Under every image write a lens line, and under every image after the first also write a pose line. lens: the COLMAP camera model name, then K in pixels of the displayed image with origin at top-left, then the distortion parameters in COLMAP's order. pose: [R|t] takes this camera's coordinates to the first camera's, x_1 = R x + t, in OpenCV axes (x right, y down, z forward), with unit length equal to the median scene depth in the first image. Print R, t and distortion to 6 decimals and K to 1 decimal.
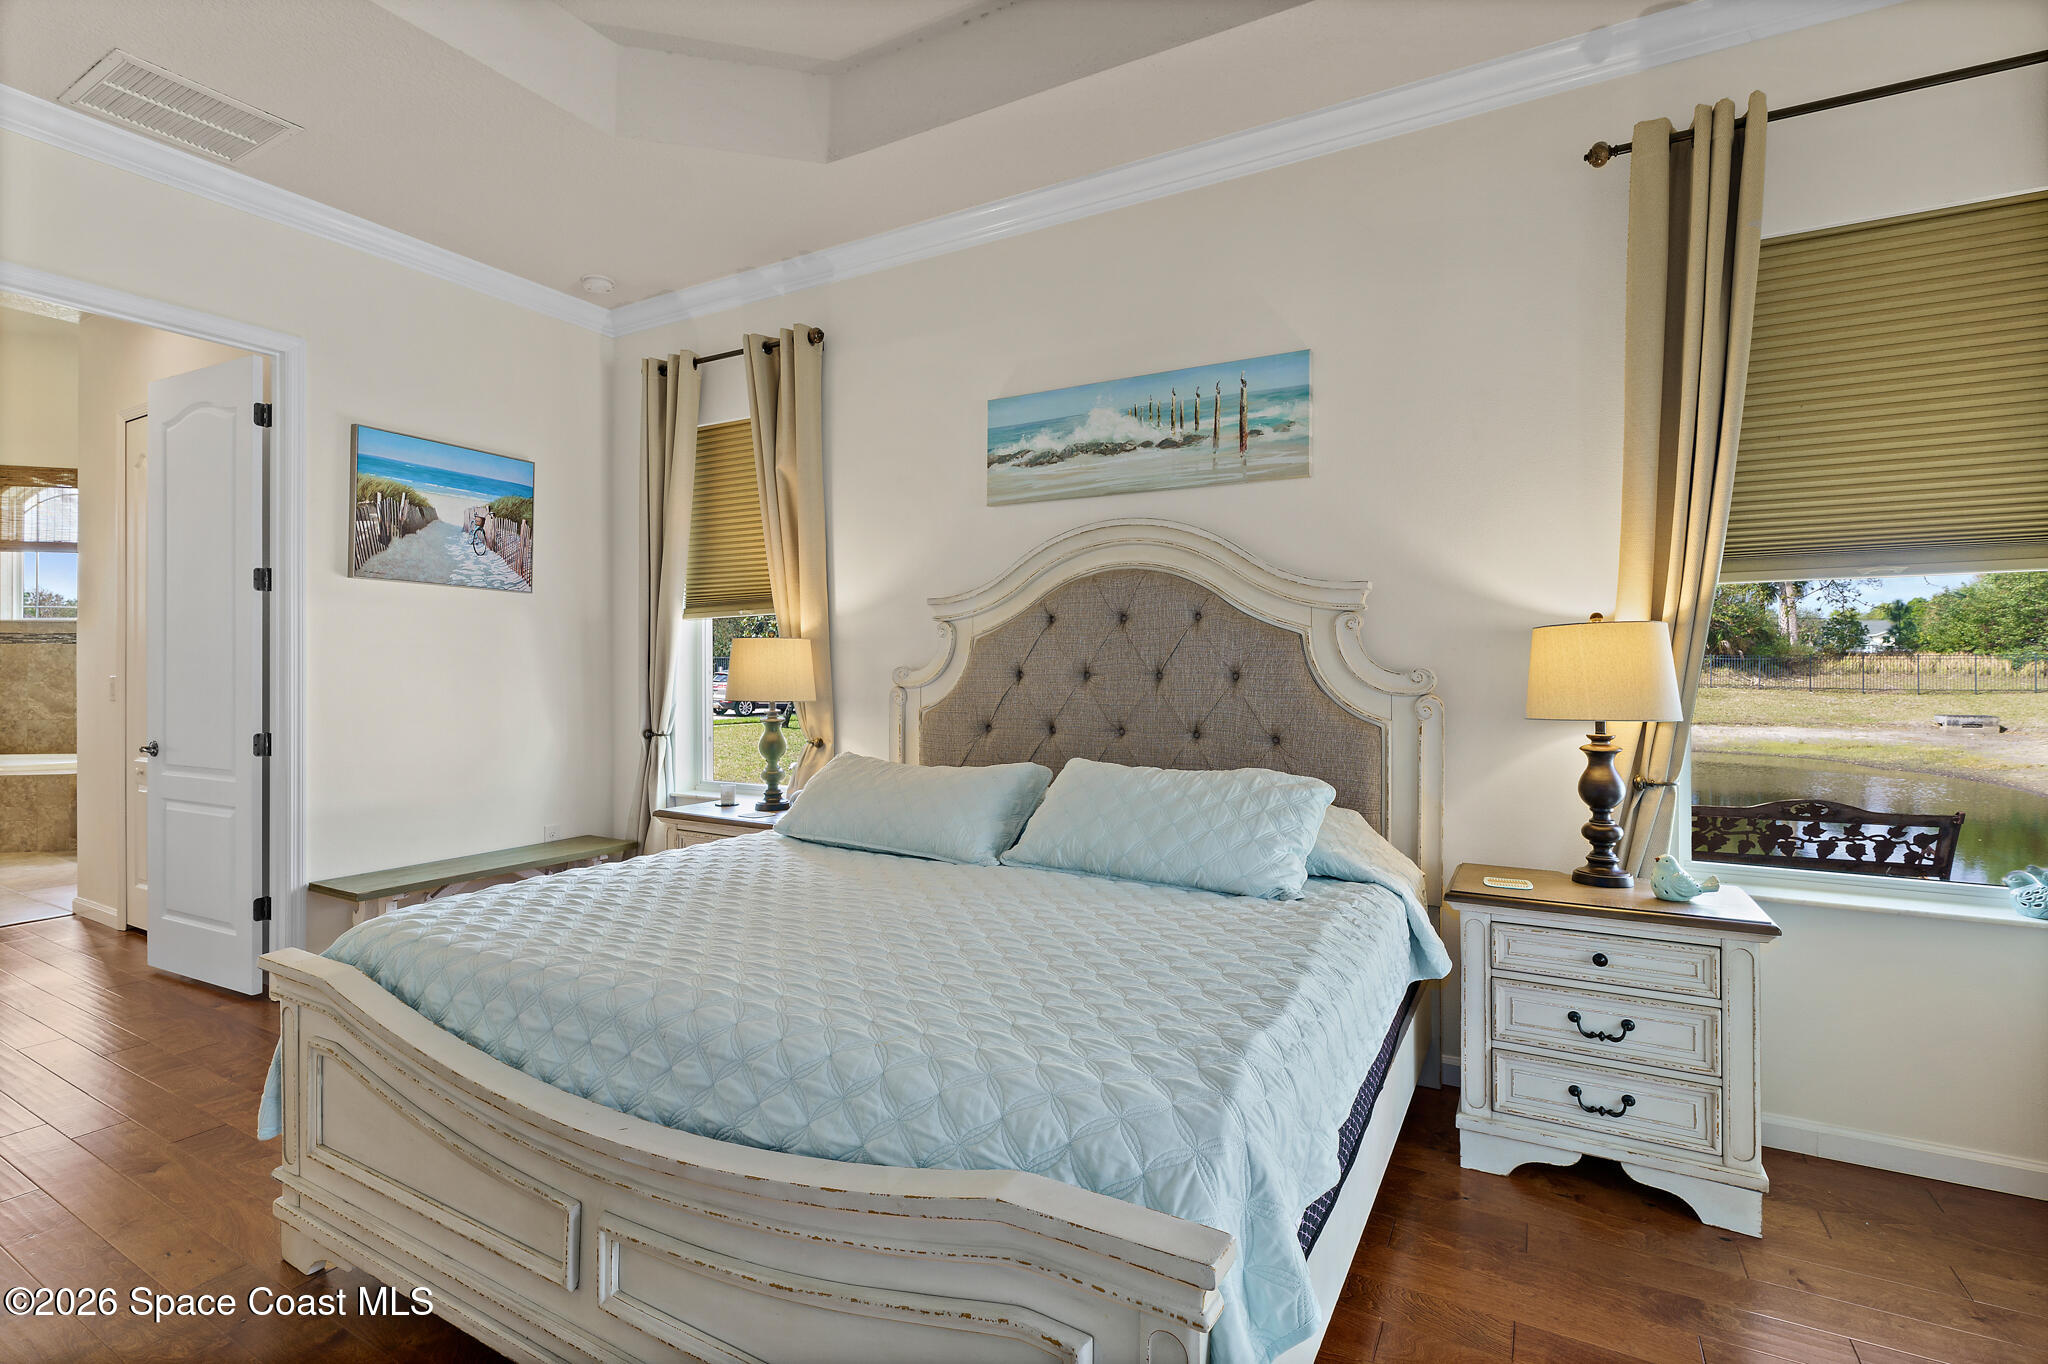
lens RADIAL K [[950.7, 0, 970.1], [0, 950.7, 648.7], [0, 0, 1]] dist [-0.004736, -0.000956]
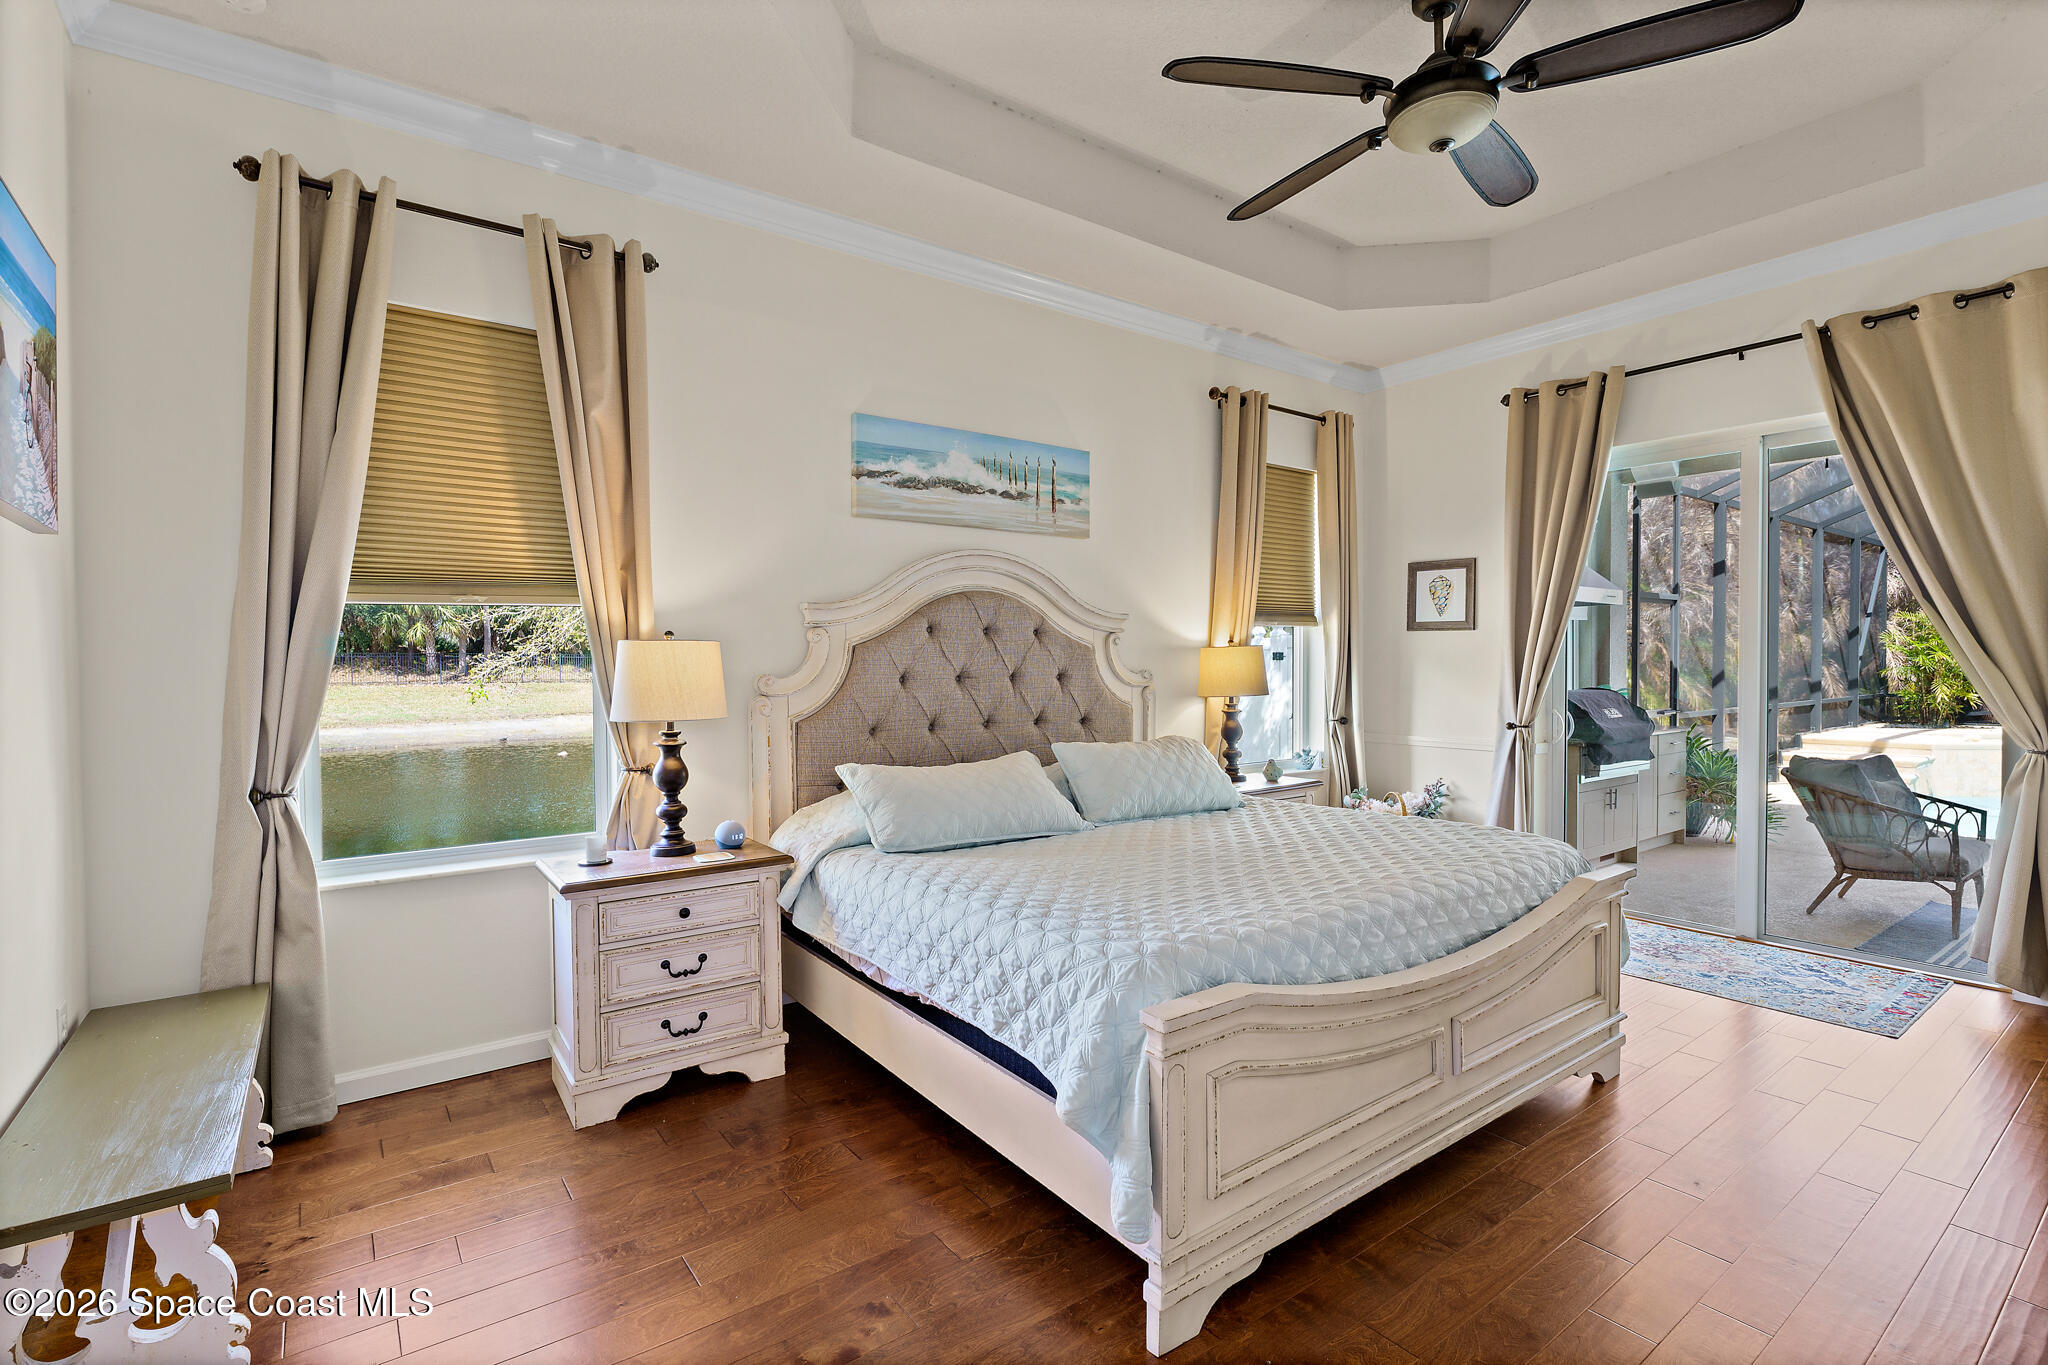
lens RADIAL K [[950.7, 0, 1017.1], [0, 950.7, 685.2], [0, 0, 1]] dist [-0.004736, -0.000956]
pose [[0.392710, -0.026666, 0.919276, -0.955965], [-0.009053, 0.999419, 0.032859, -0.003172], [-0.919618, -0.021226, 0.392241, 0.479795]]
